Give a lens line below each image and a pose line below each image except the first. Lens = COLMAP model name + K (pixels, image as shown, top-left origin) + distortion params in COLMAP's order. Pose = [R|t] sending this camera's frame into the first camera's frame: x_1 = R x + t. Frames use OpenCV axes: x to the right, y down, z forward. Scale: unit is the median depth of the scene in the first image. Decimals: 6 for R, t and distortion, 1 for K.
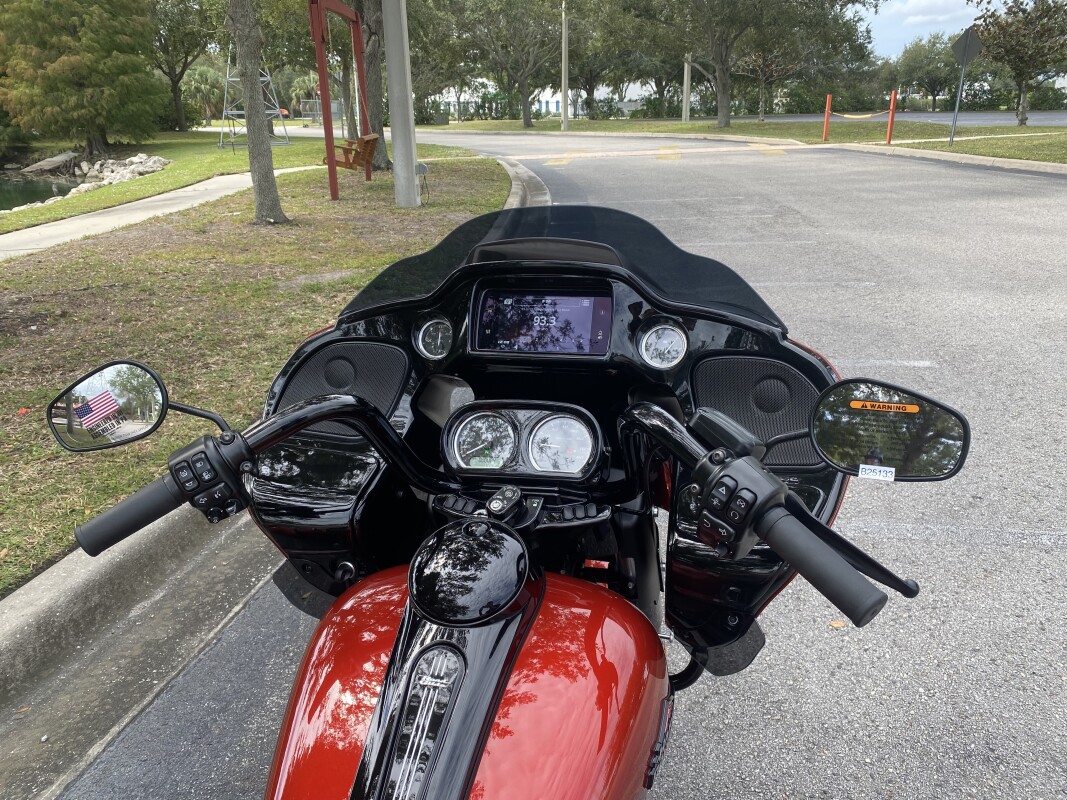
lens RADIAL K [[816.7, 0, 533.0], [0, 816.7, 403.8], [0, 0, 1]] dist [0.006152, -0.008142]
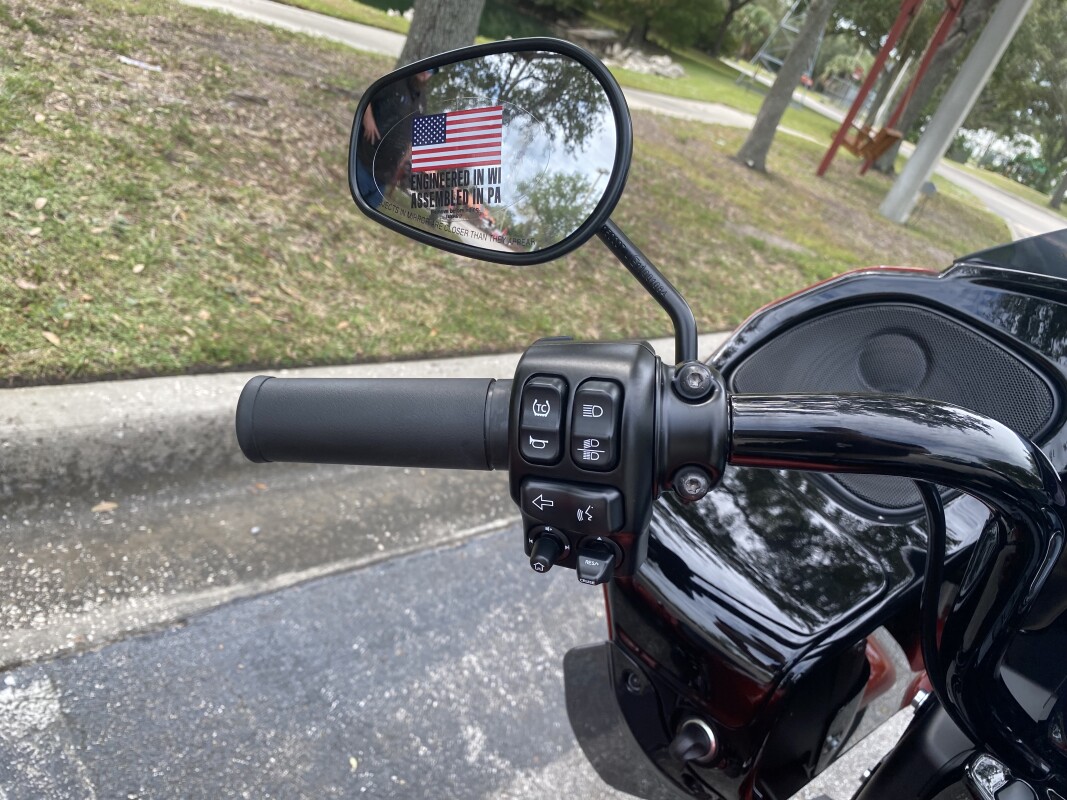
lens RADIAL K [[816.7, 0, 533.0], [0, 816.7, 403.8], [0, 0, 1]] dist [0.006152, -0.008142]
pose [[0.764735, 0.537486, -0.355371, -0.090612], [-0.524623, 0.839594, 0.140903, 0.011027], [0.374101, 0.078682, 0.924044, 0.200087]]
